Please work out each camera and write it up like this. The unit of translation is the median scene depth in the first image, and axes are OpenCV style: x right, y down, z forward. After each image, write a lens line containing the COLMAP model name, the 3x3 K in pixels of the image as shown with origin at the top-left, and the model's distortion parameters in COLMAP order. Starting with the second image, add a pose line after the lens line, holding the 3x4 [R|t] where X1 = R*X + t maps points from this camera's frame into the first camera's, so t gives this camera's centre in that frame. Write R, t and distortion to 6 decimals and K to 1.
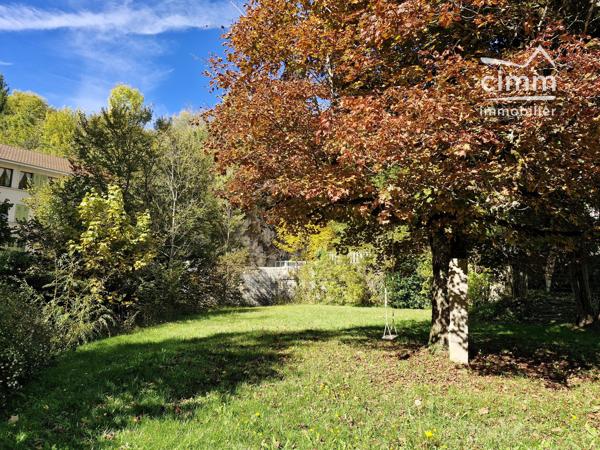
lens RADIAL K [[416.6, 0, 300.0], [0, 416.6, 225.0], [0, 0, 1]] dist [0.028343, -0.000551]
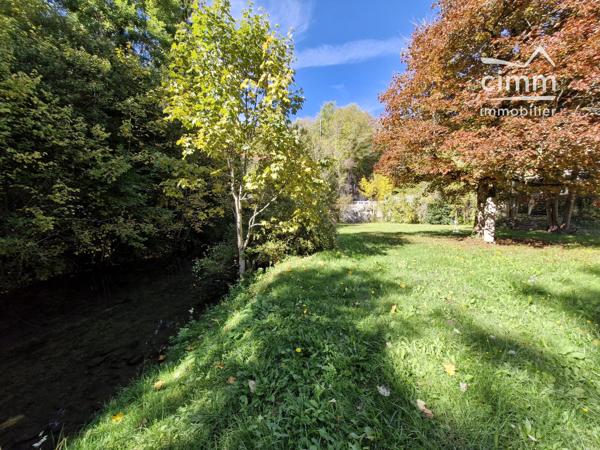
lens RADIAL K [[236.9, 0, 300.0], [0, 236.9, 225.0], [0, 0, 1]] dist [0.000149, 0.000034]
pose [[0.976734, 0.010459, -0.214198, -0.337930], [0.028910, 0.983271, 0.179838, -0.032046], [0.212496, -0.181847, 0.960092, -0.442234]]
